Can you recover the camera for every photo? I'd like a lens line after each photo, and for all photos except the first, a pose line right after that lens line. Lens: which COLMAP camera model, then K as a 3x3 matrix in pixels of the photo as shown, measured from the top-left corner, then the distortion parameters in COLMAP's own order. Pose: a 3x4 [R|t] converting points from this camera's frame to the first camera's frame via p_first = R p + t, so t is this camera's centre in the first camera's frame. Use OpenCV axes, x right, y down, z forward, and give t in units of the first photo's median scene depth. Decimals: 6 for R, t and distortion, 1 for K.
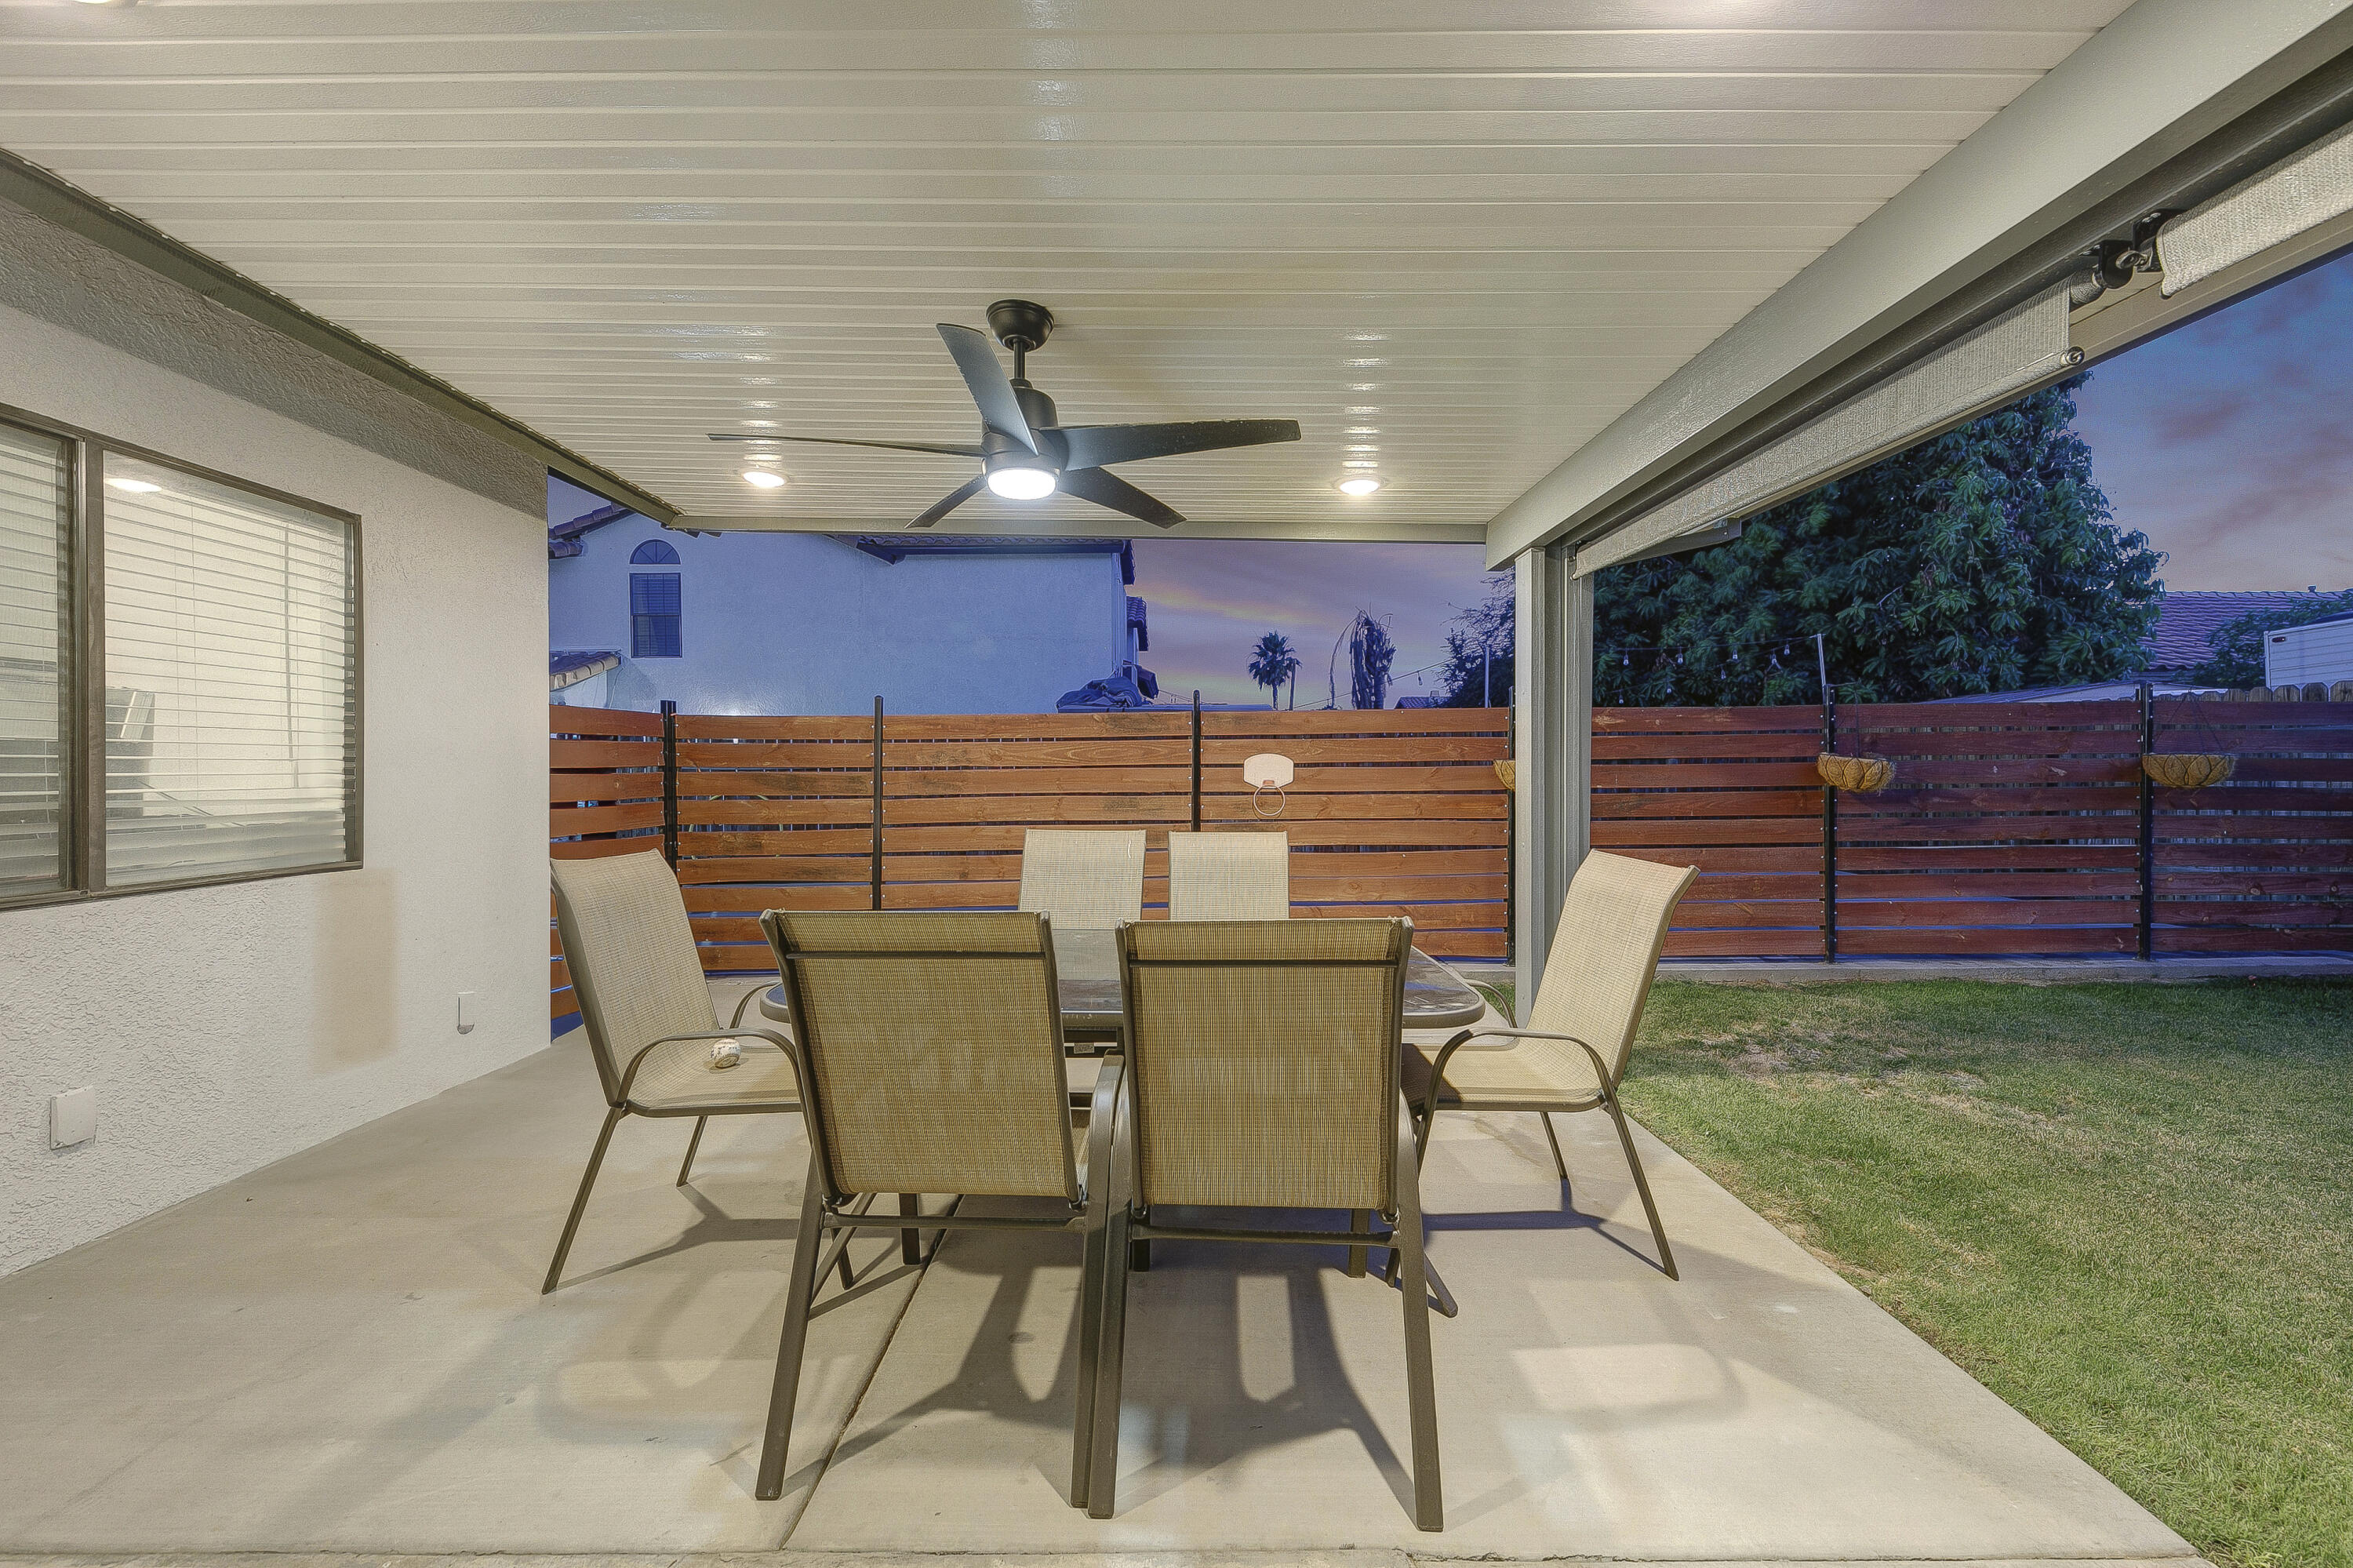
lens RADIAL K [[865.5, 0, 1170.5], [0, 865.5, 788.1], [0, 0, 1]] dist [0.004249, -0.000609]
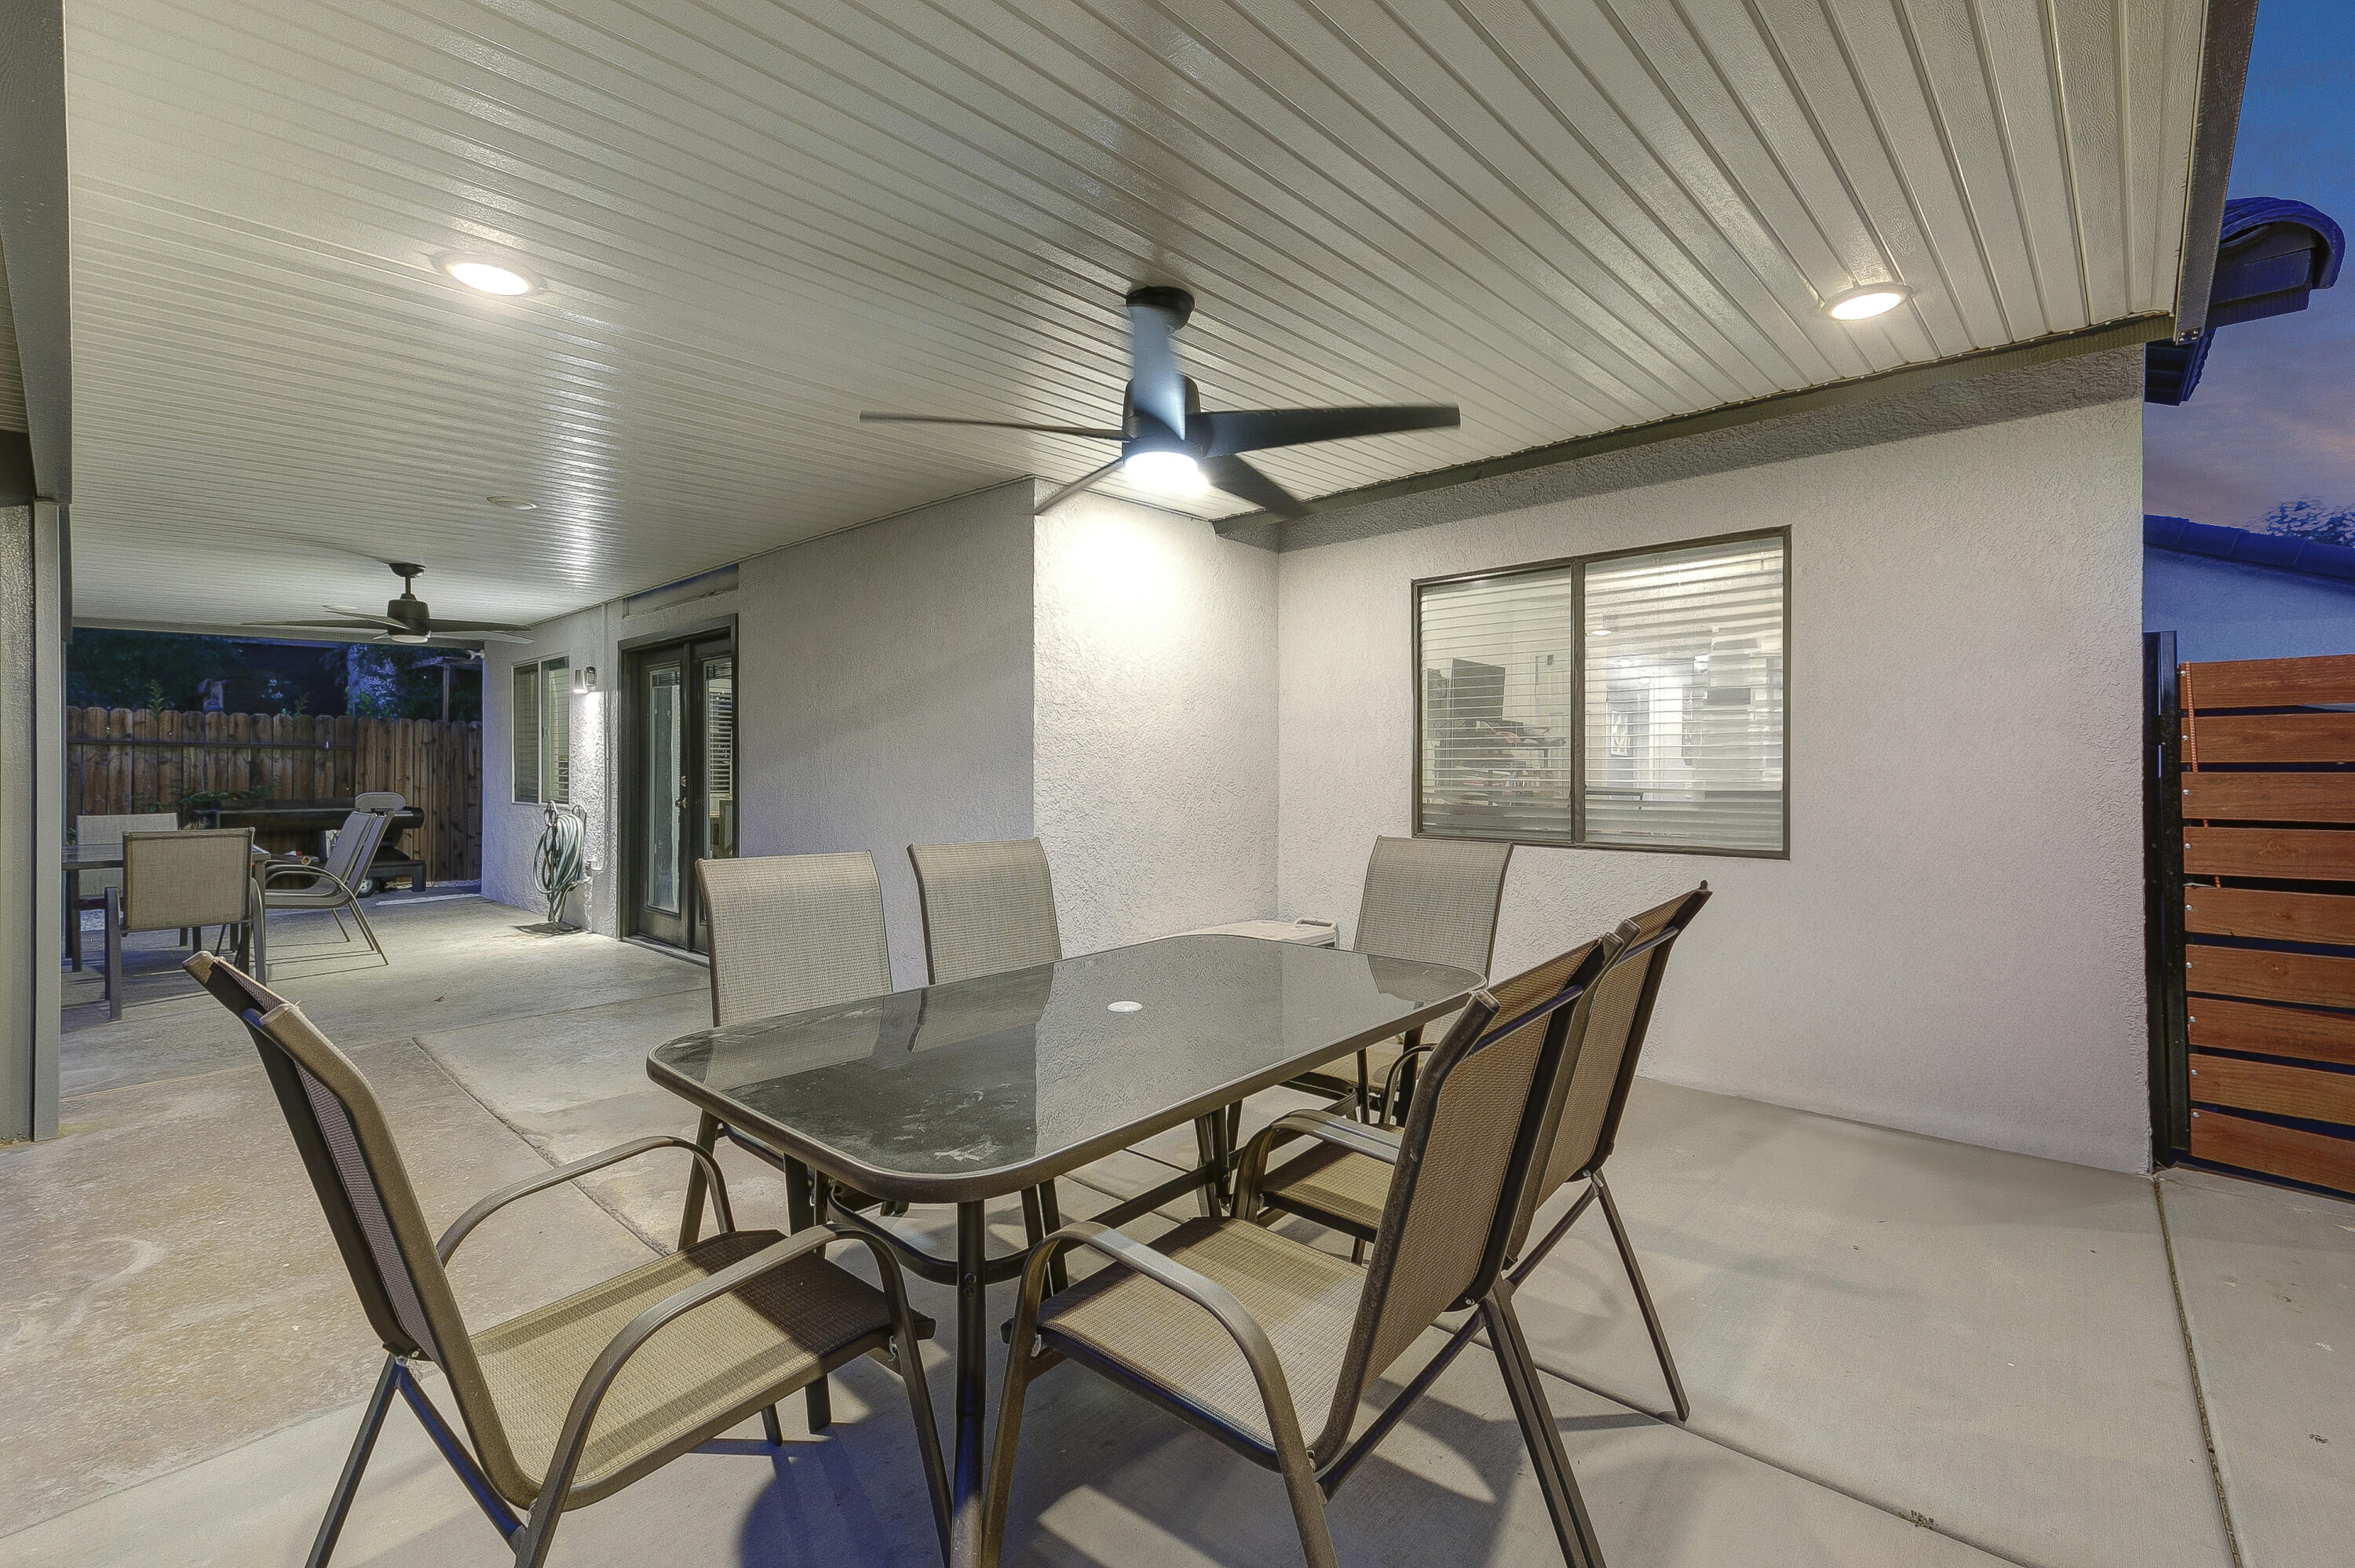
lens RADIAL K [[975.0, 0, 1170.3], [0, 975.0, 765.4], [0, 0, 1]] dist [0.002427, -0.000288]
pose [[-0.662544, -0.000563, -0.749023, 0.269374], [-0.015151, 0.999805, 0.012651, -0.016368], [0.748870, 0.019730, -0.662423, 0.743721]]
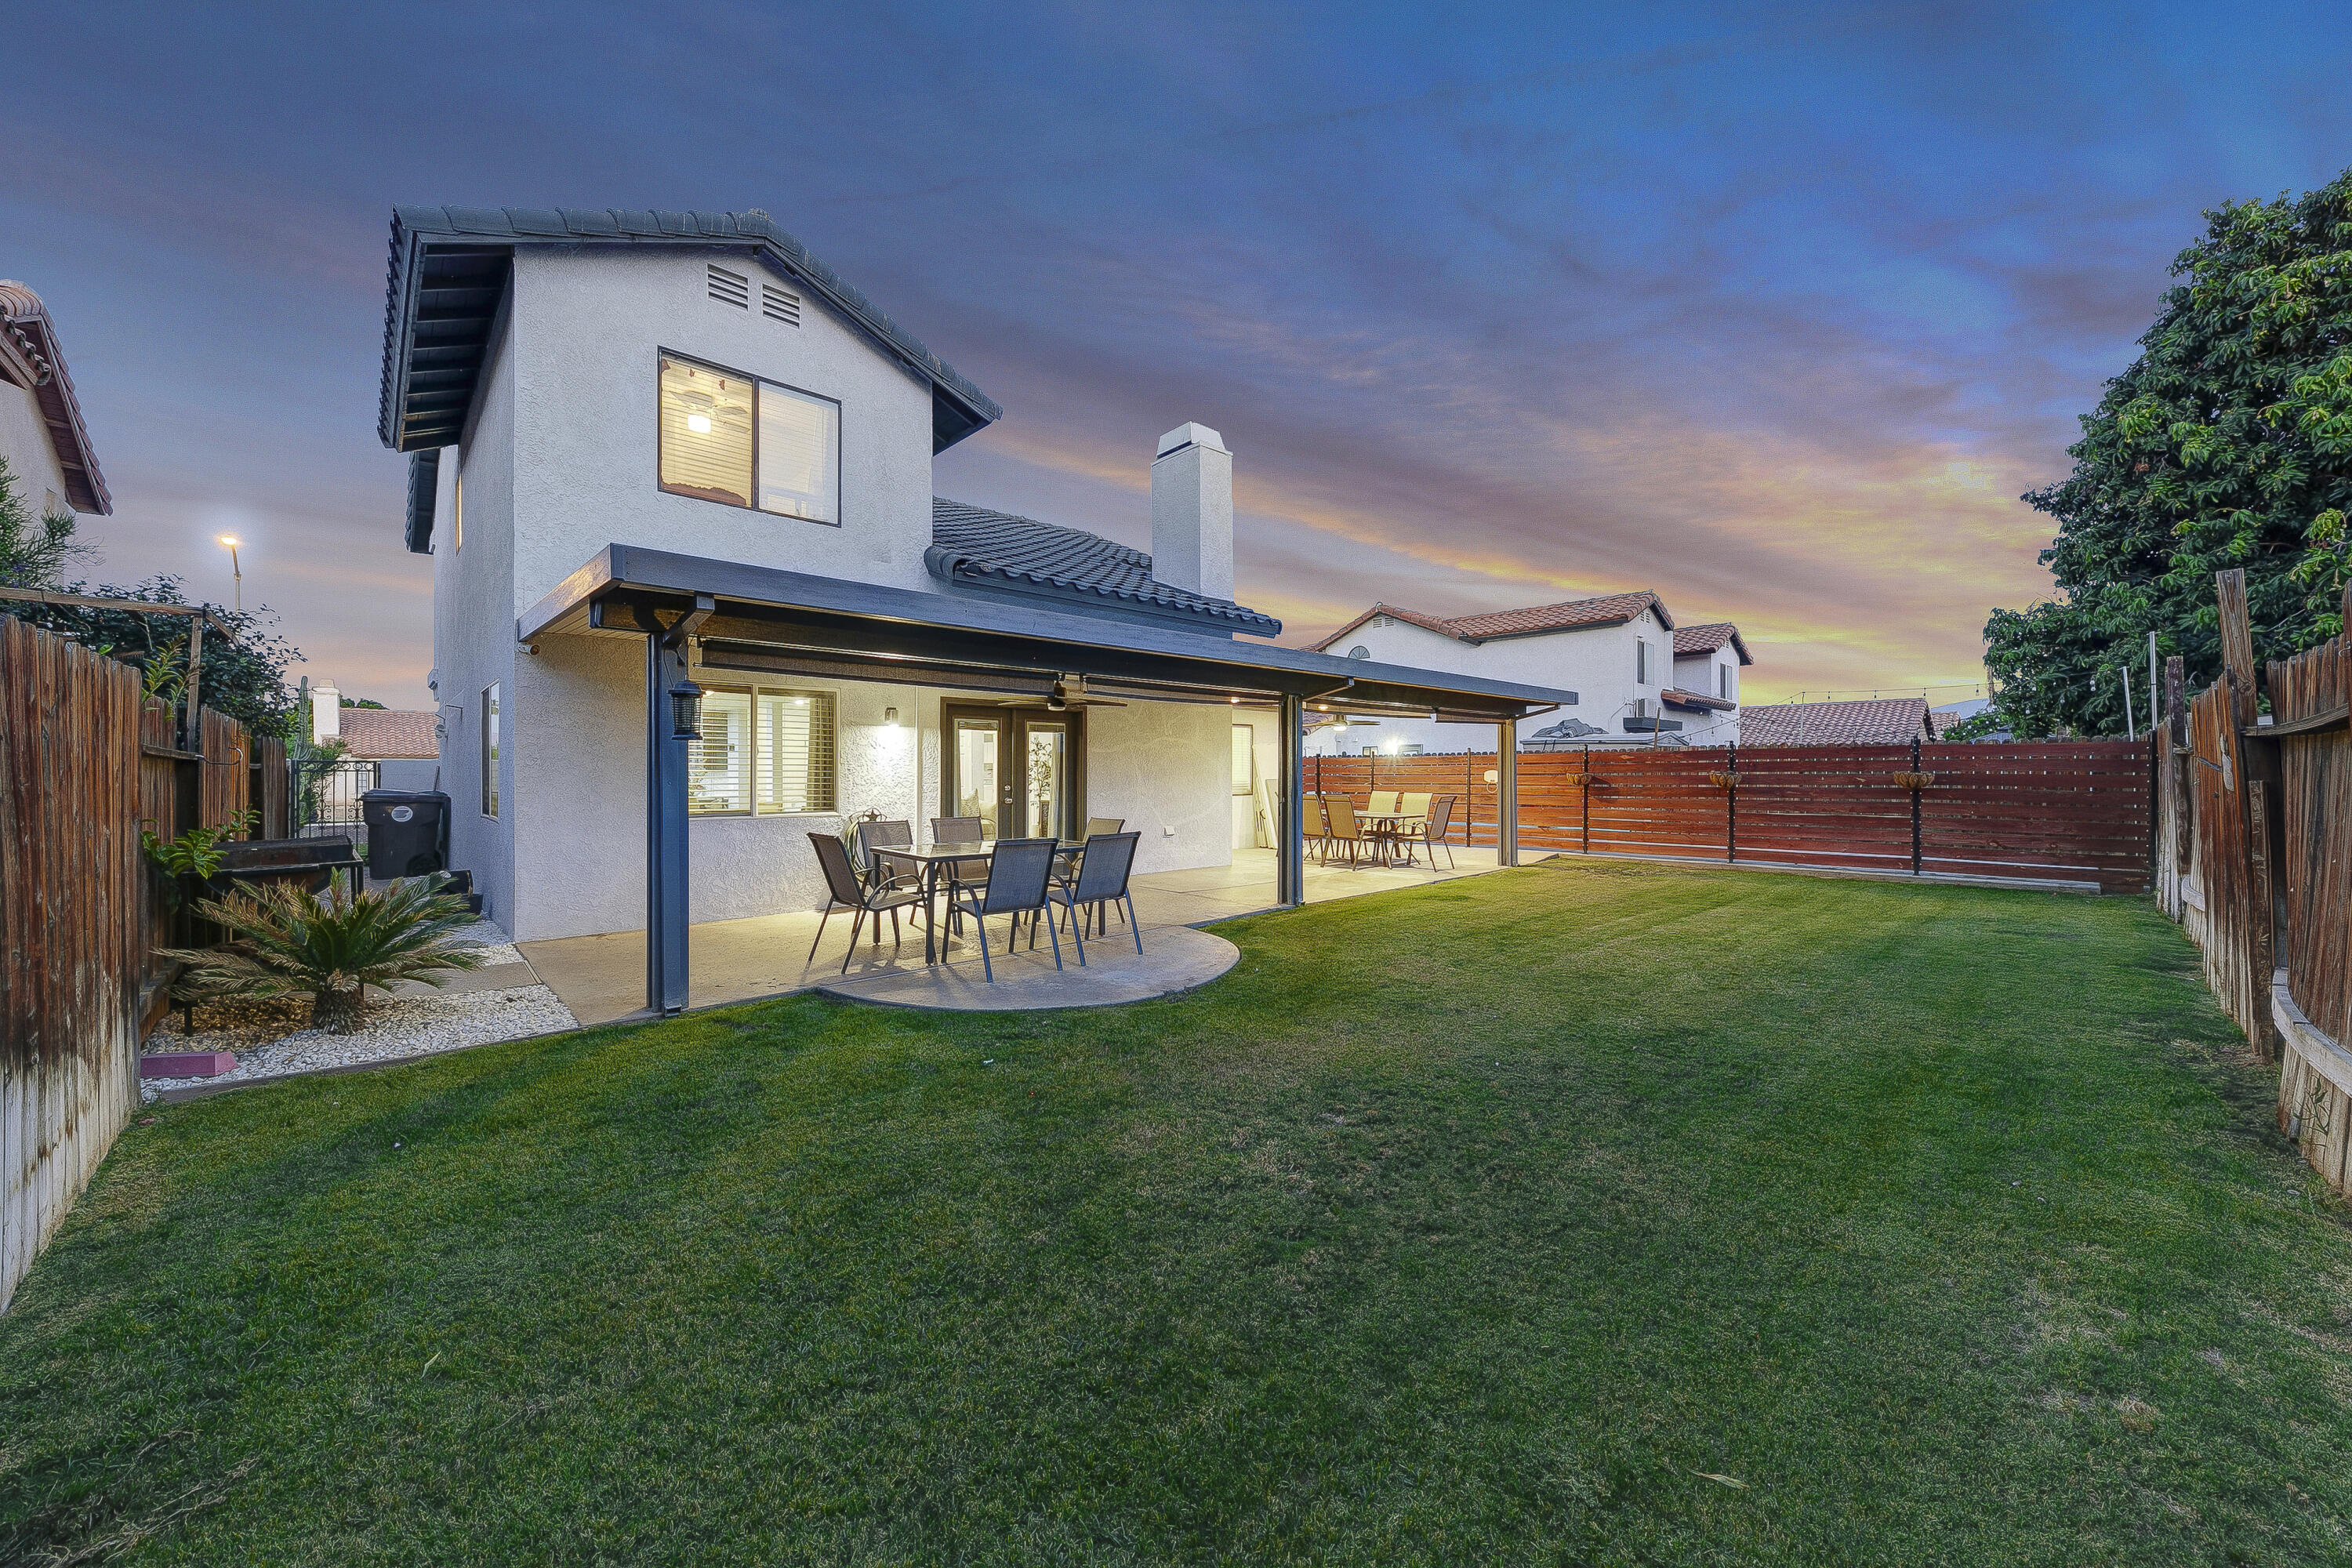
lens RADIAL K [[865.1, 0, 1172.5], [0, 865.1, 770.9], [0, 0, 1]] dist [0.004249, -0.000609]
pose [[0.691204, 0.003094, -0.722653, 1.404376], [-0.014863, 0.999840, -0.009936, 0.005957], [0.722507, 0.017609, 0.691140, -1.650322]]
